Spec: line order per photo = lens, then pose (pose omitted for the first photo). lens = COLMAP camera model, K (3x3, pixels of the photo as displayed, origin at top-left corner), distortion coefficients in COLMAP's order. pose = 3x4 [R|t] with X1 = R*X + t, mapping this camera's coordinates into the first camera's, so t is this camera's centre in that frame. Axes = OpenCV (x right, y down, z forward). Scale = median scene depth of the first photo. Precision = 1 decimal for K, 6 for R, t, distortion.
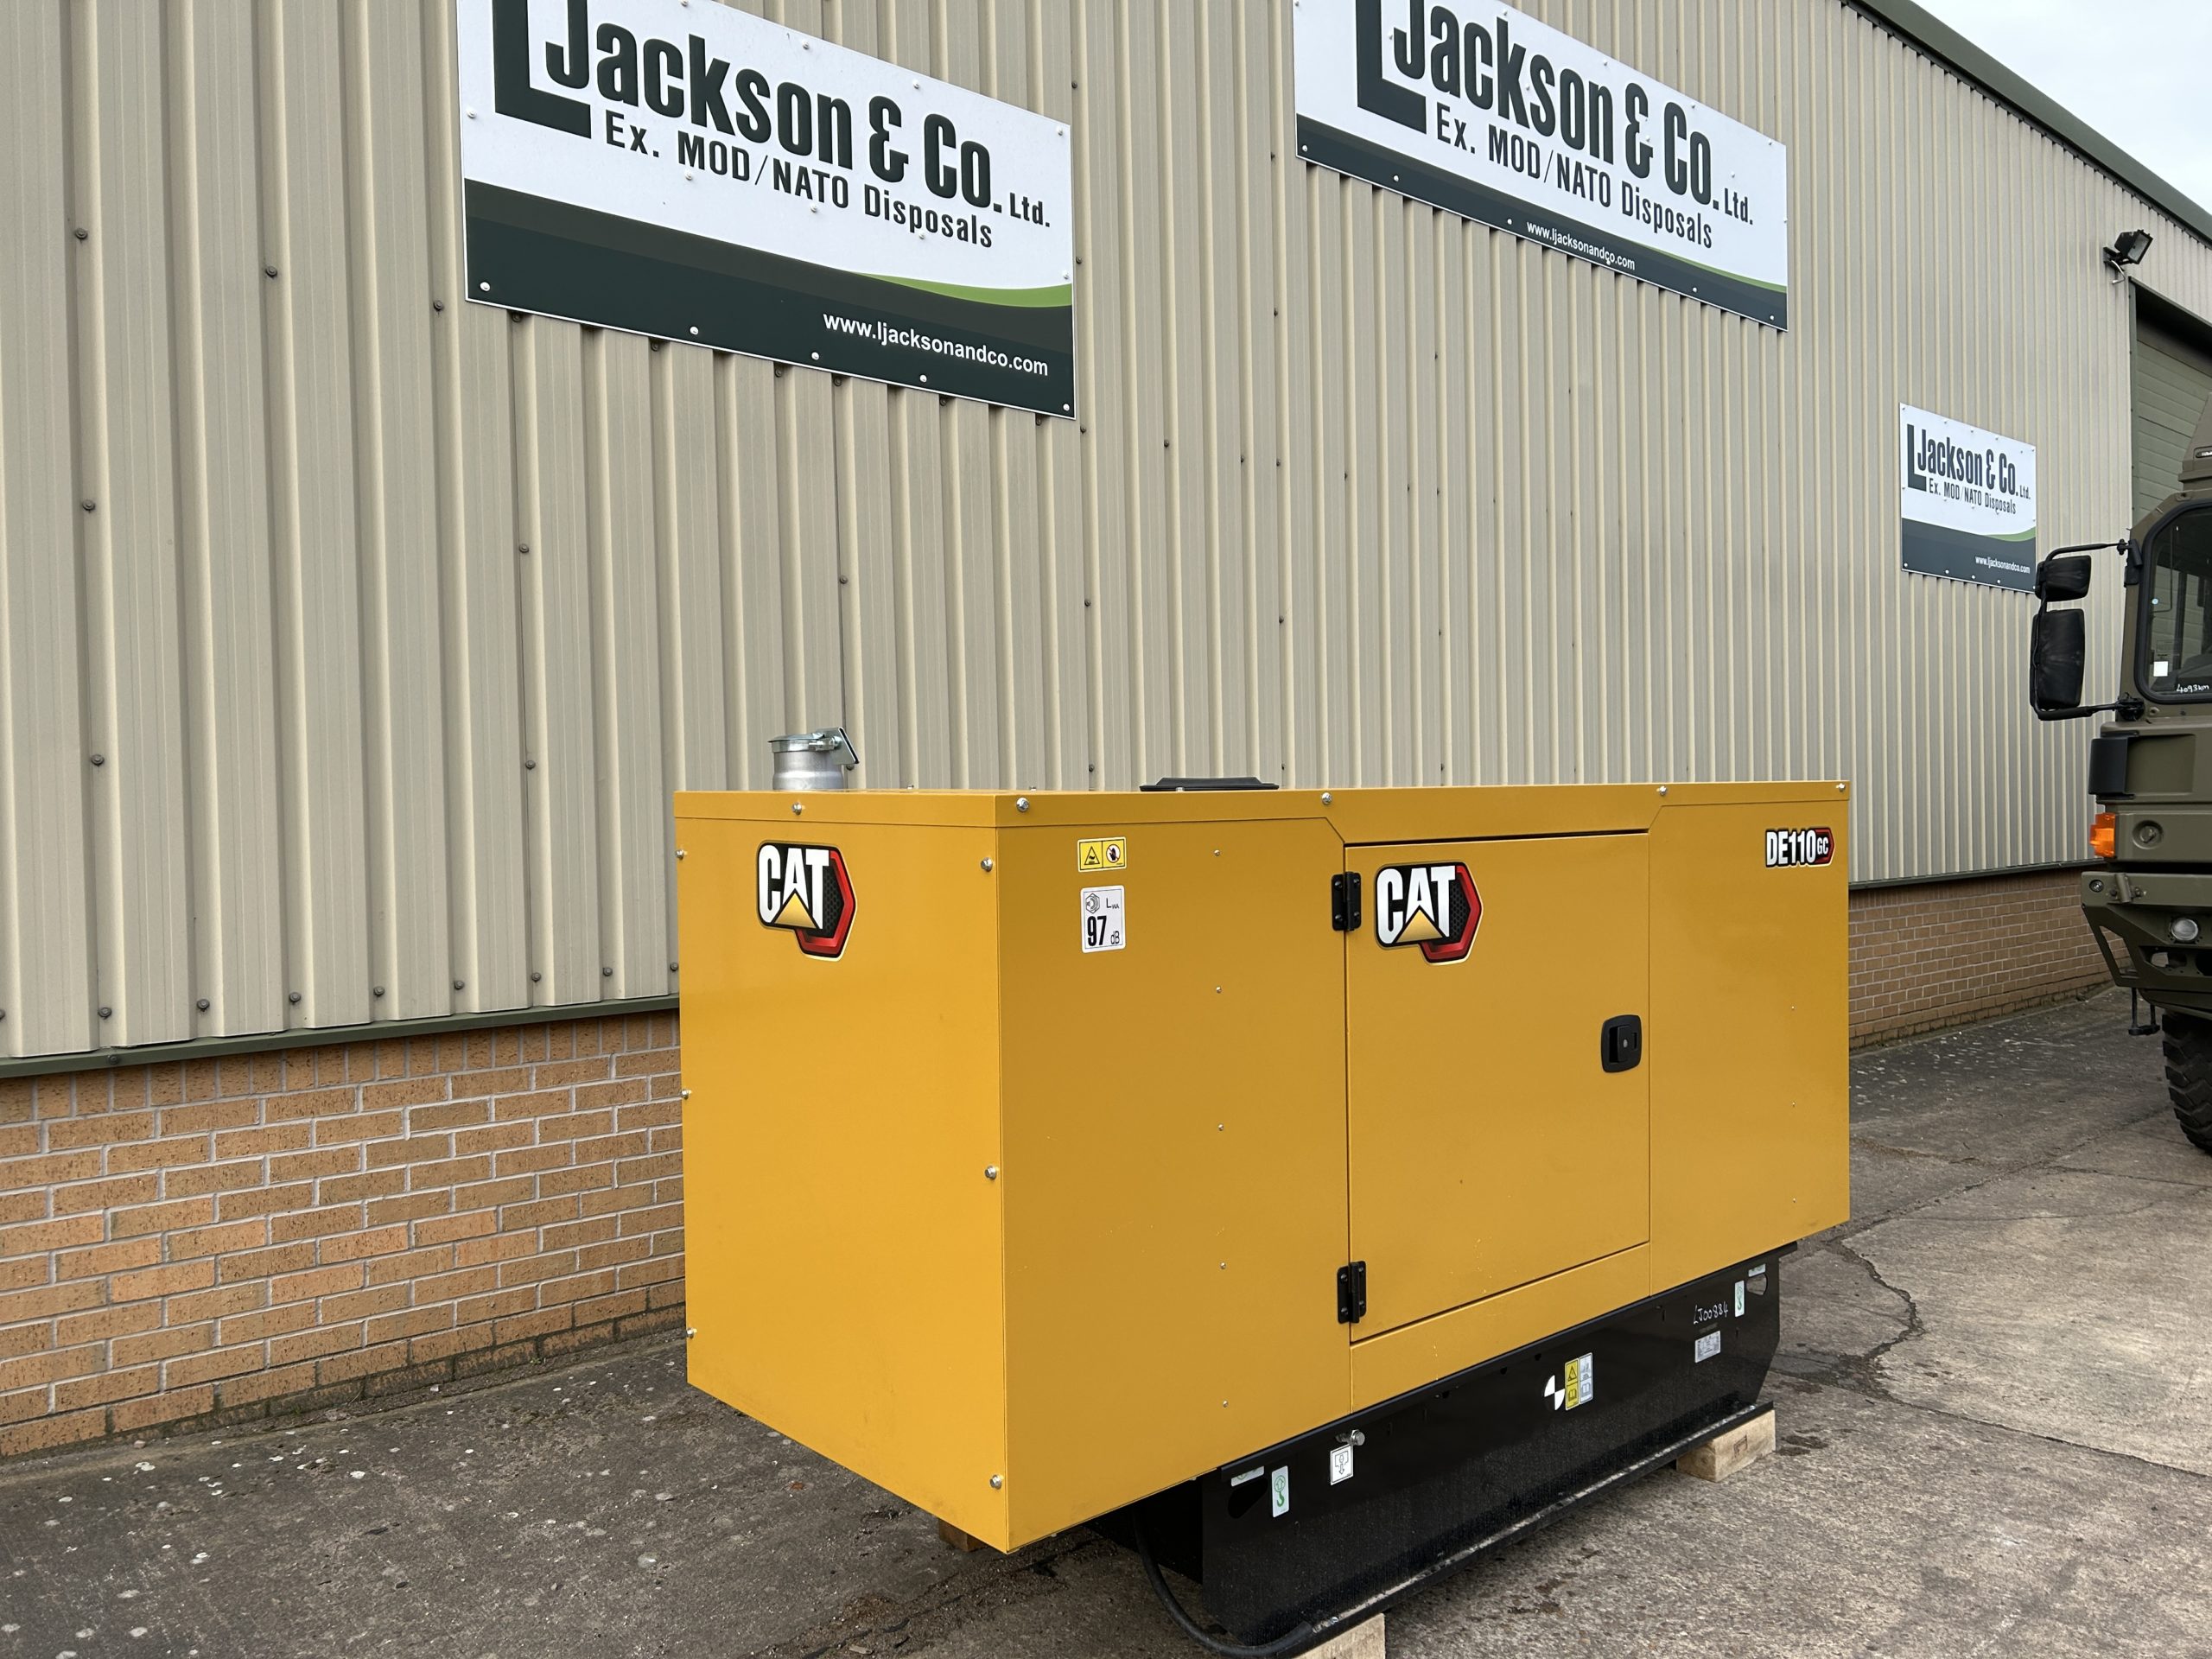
lens RADIAL K [[1720.5, 0, 1106.0], [0, 1720.5, 829.5], [0, 0, 1]] dist [0.051791, -0.067589]
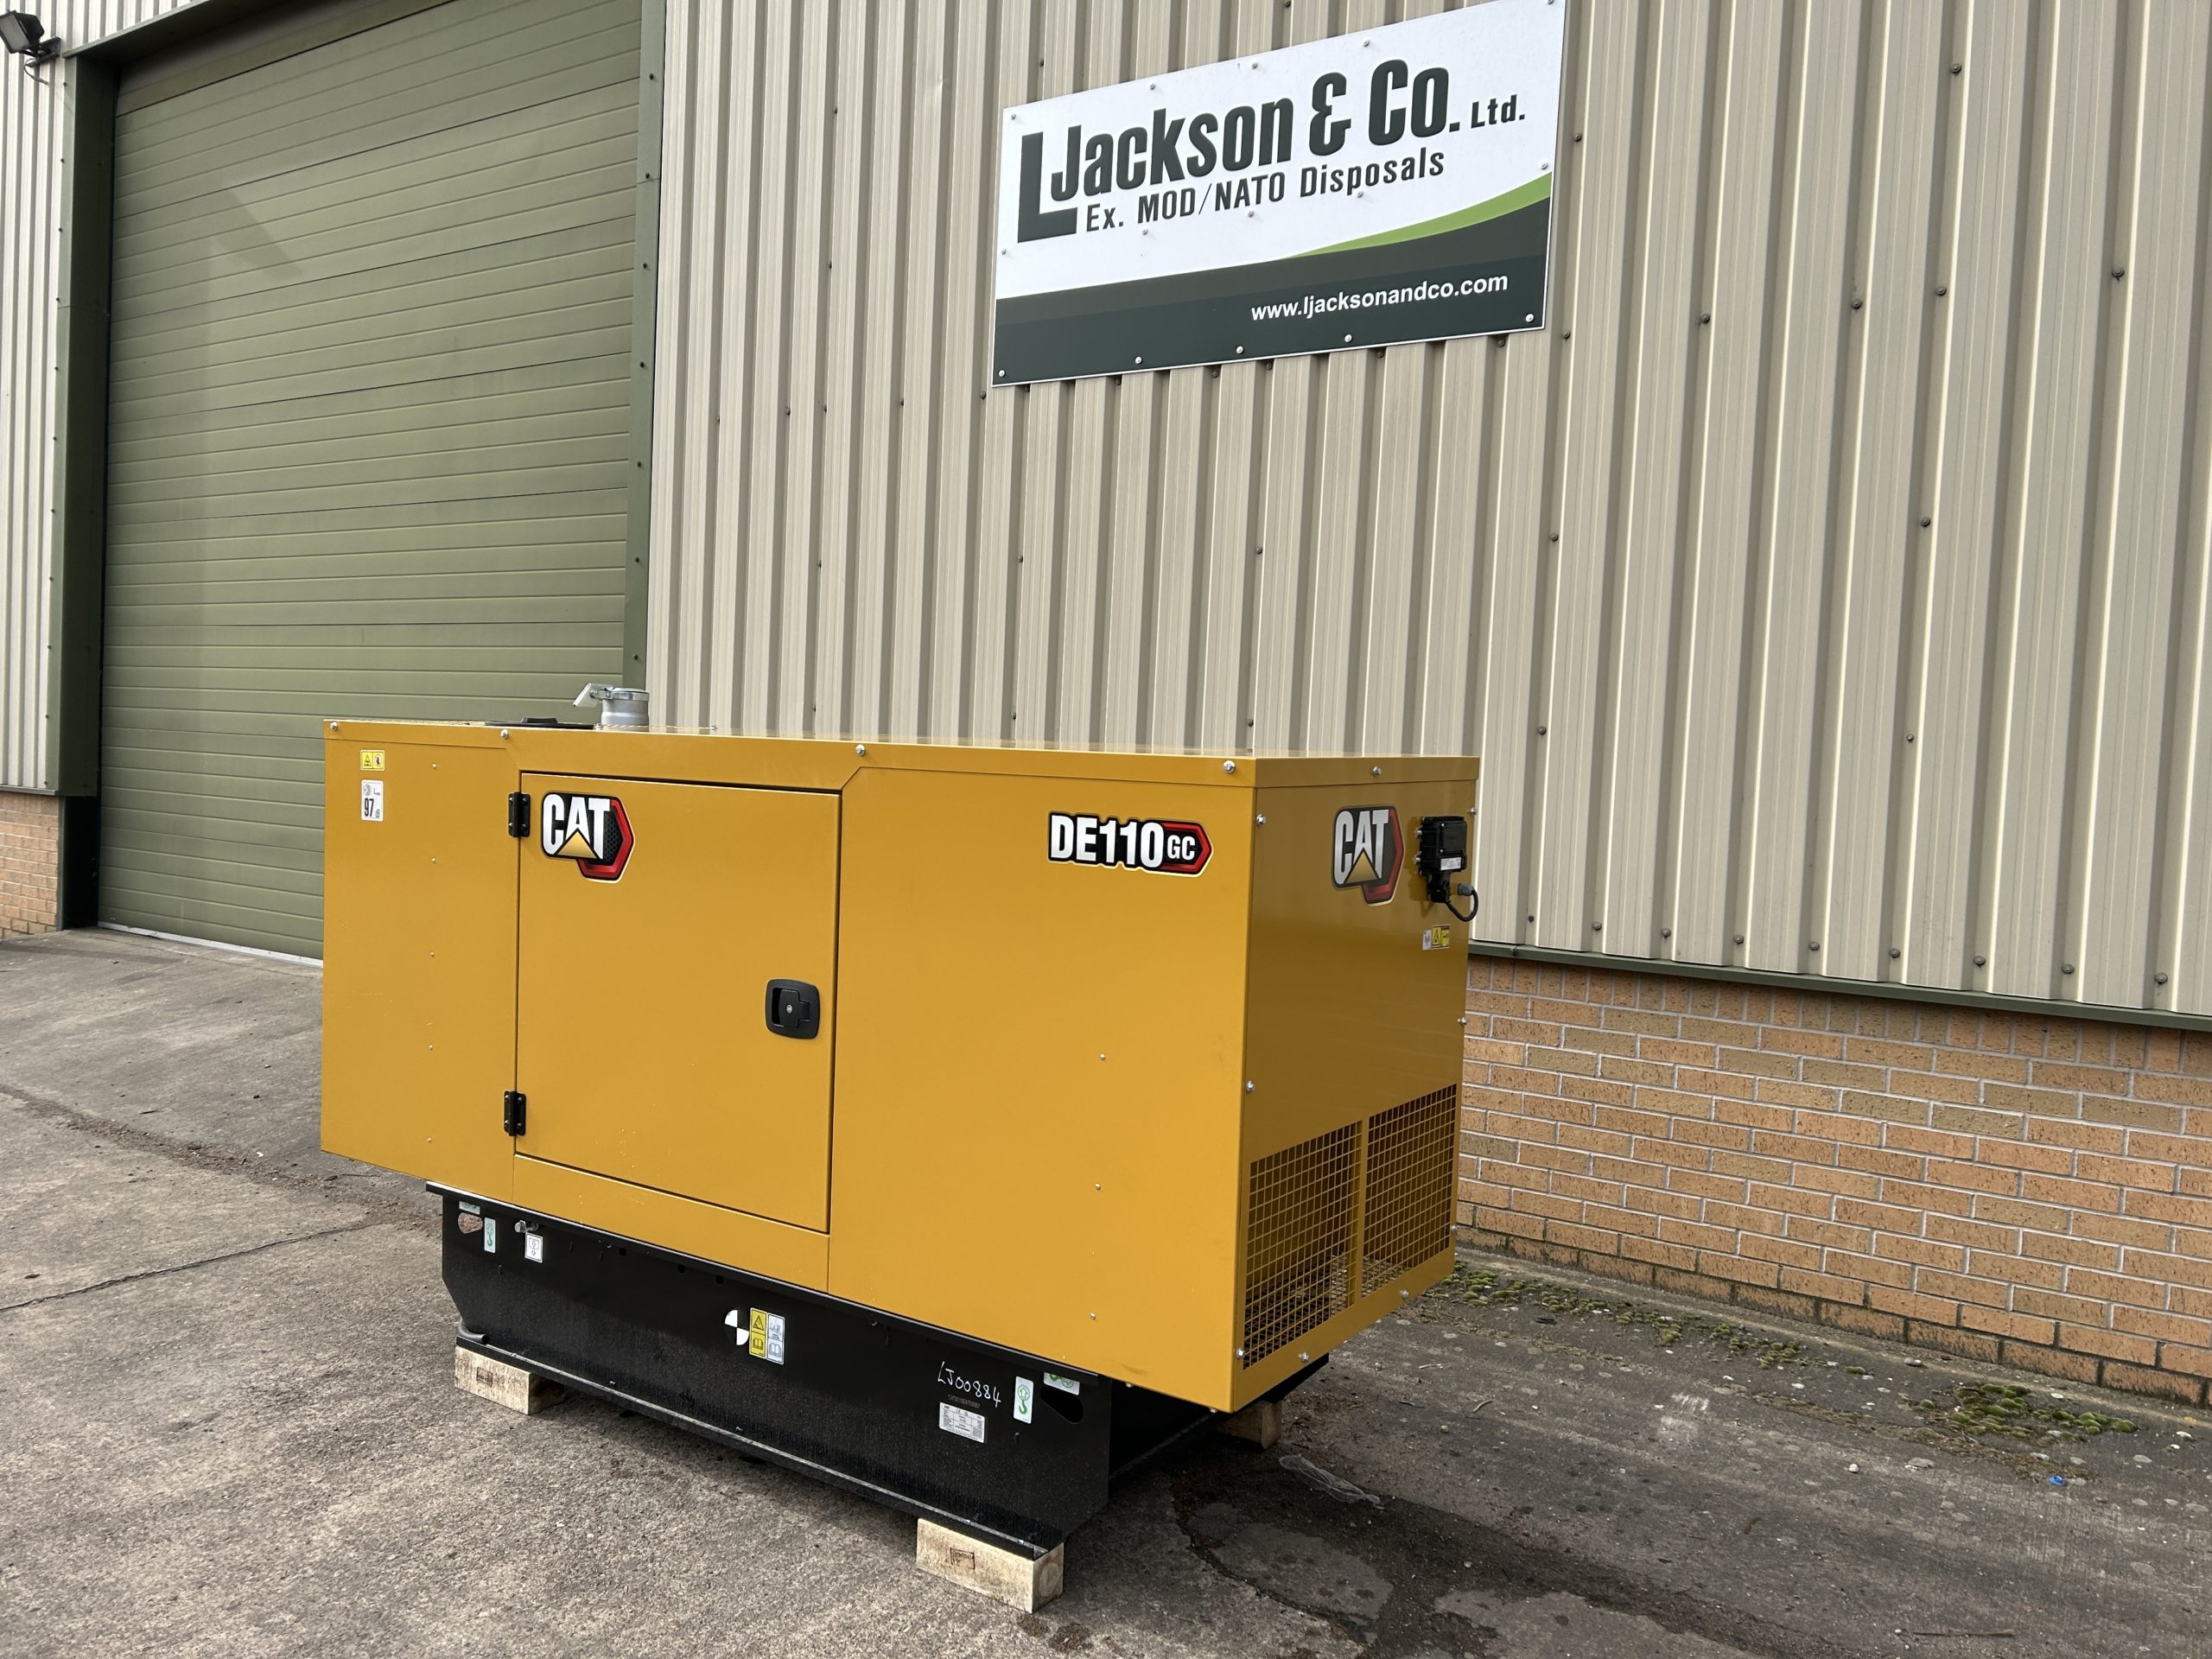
lens RADIAL K [[1667.8, 0, 1106.0], [0, 1667.8, 829.5], [0, 0, 1]] dist [0.076903, -0.167971]
pose [[0.228842, 0.077272, -0.970392, 0.951284], [-0.057175, 0.996191, 0.065843, -0.036107], [0.971783, 0.040414, 0.232389, 0.735117]]
